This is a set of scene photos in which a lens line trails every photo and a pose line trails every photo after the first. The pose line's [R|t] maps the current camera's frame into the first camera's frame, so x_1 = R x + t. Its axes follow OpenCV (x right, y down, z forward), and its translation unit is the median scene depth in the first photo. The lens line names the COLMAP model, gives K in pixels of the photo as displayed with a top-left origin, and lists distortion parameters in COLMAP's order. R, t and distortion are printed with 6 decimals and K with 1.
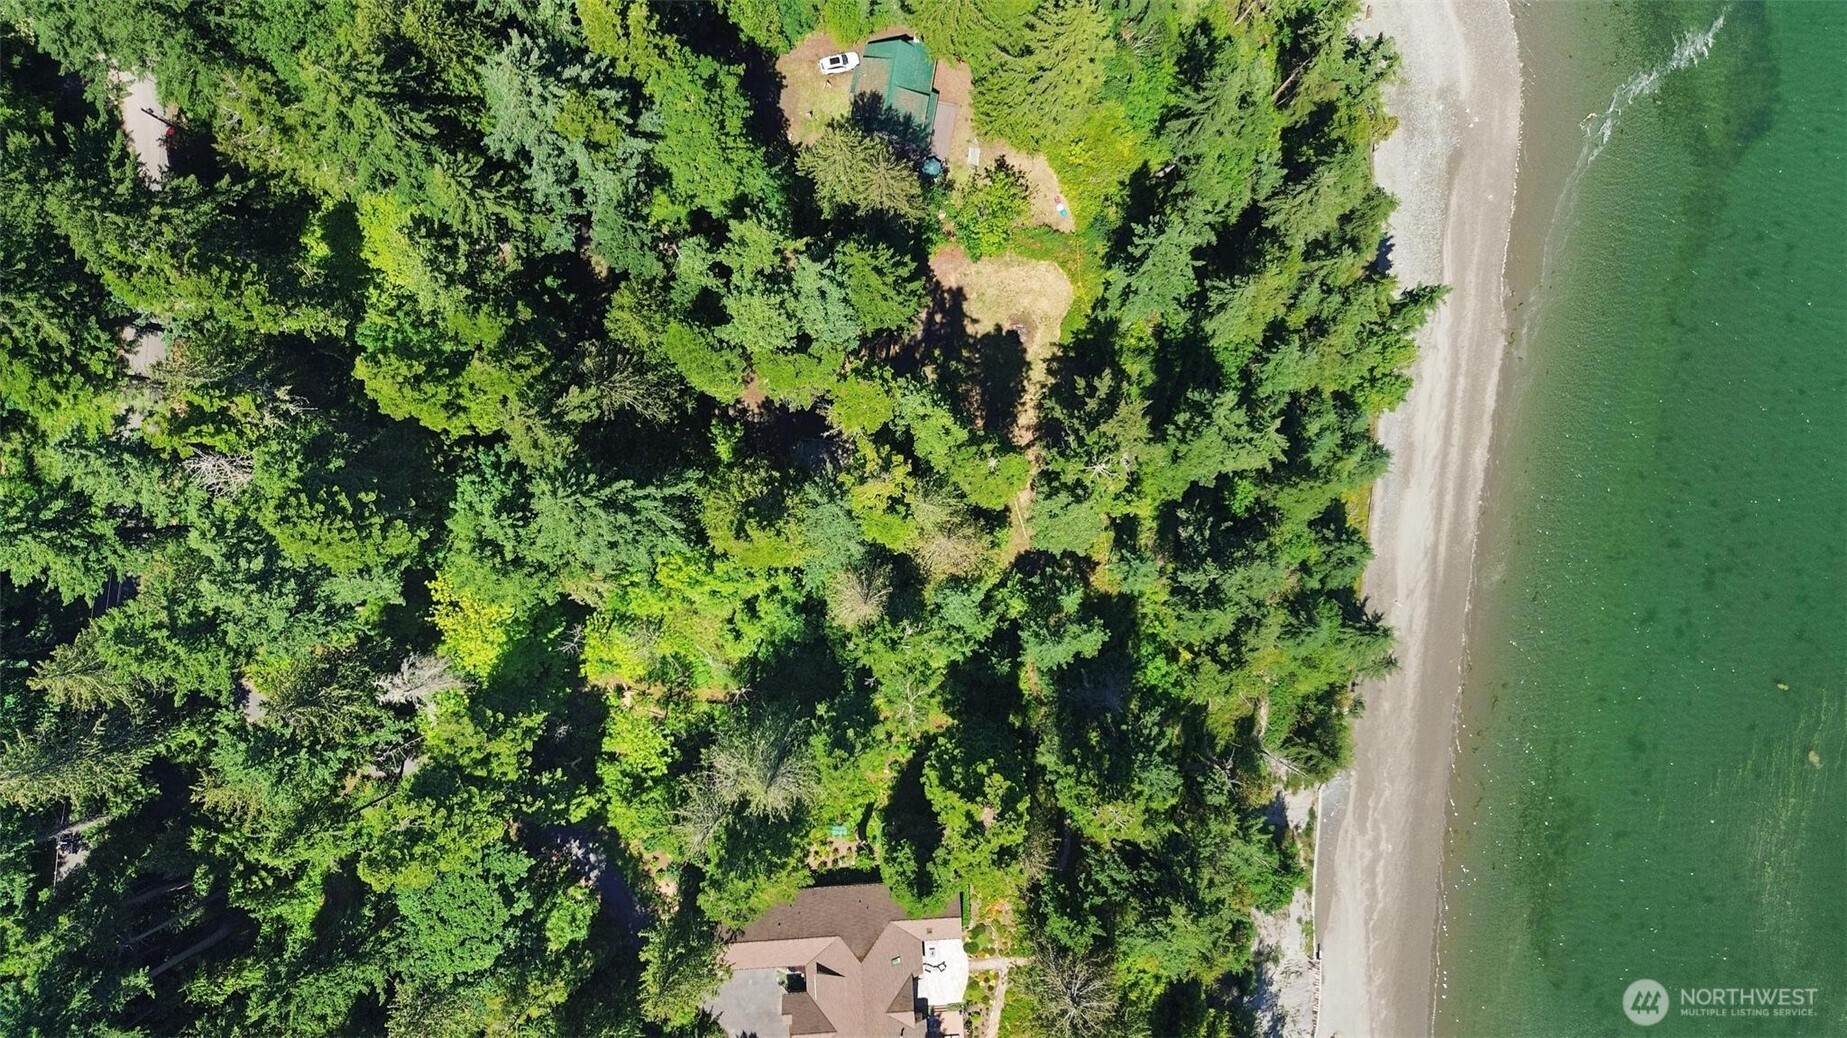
lens RADIAL K [[1303.2, 0, 917.8], [0, 1303.2, 517.1], [0, 0, 1]] dist [0.057764, 0.004174]
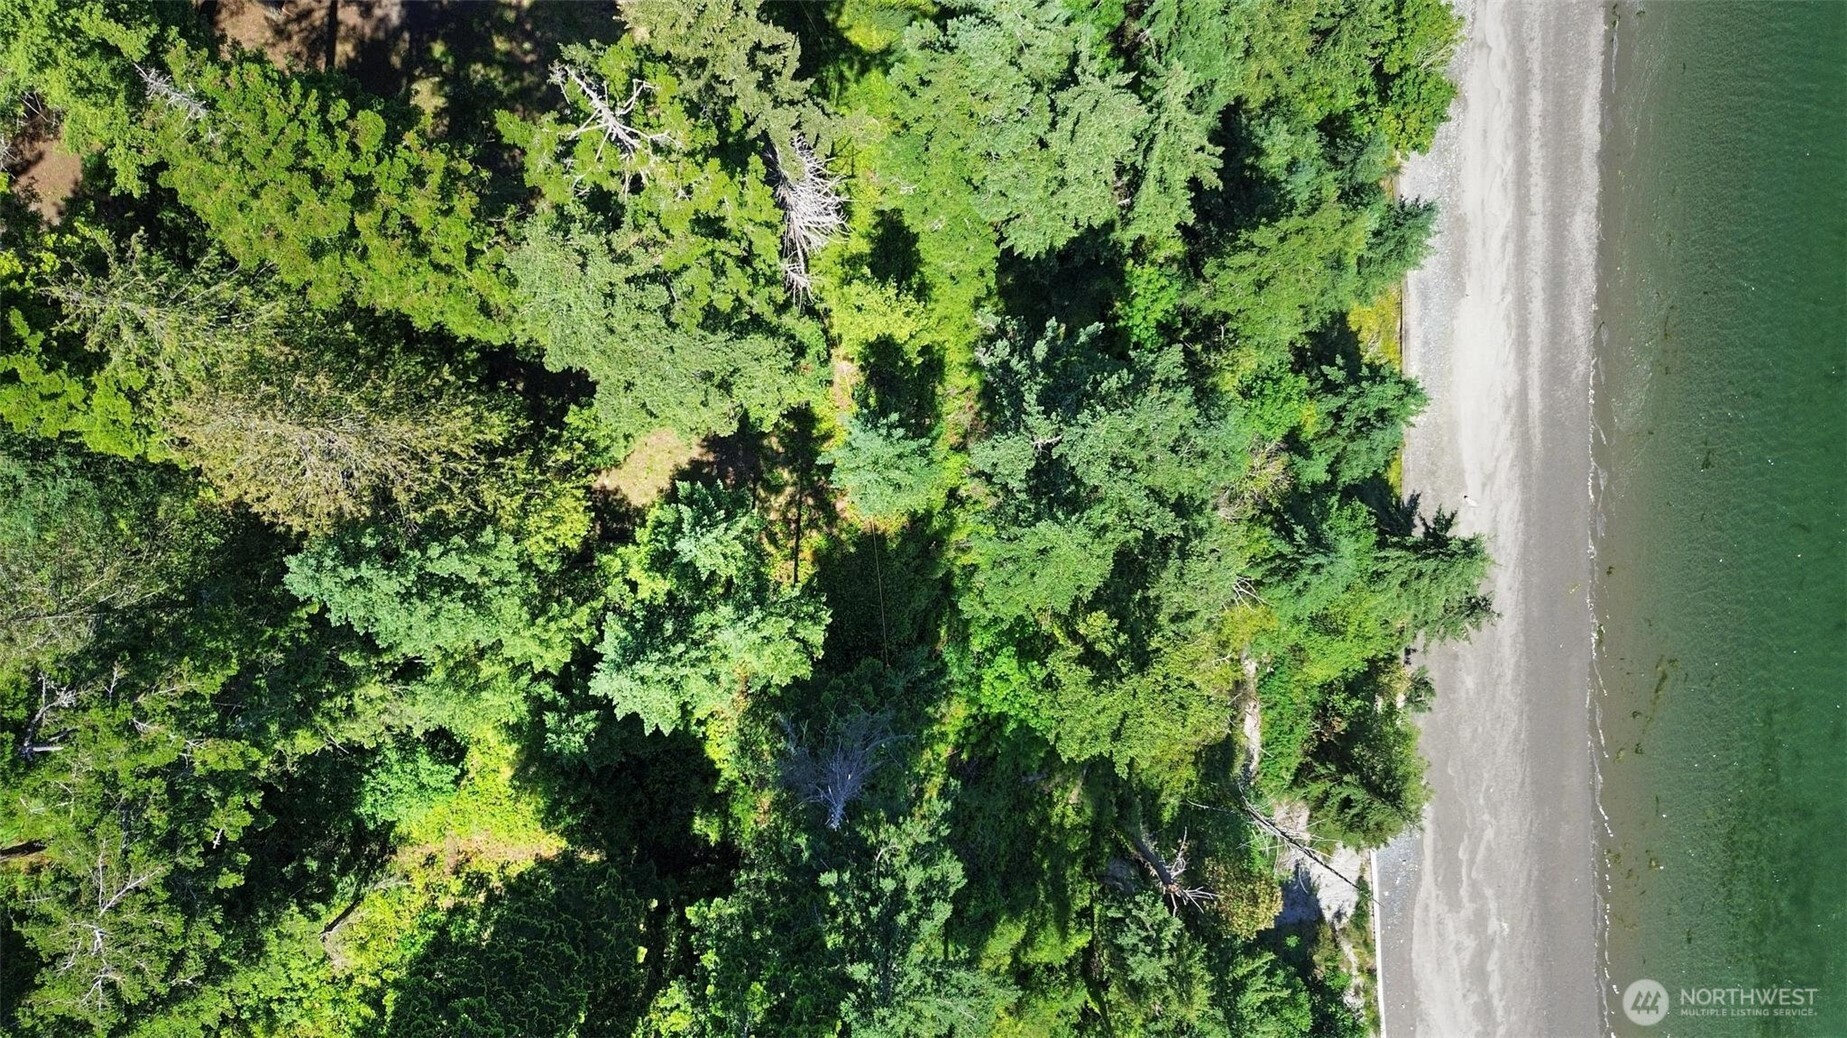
lens RADIAL K [[1303.2, 0, 929.0], [0, 1303.2, 517.8], [0, 0, 1]] dist [0.057764, 0.004174]
pose [[0.993068, -0.117539, 0.000905, 0.147812], [0.117535, 0.993061, 0.003958, 0.048670], [-0.001364, -0.003824, 0.999992, 0.482265]]
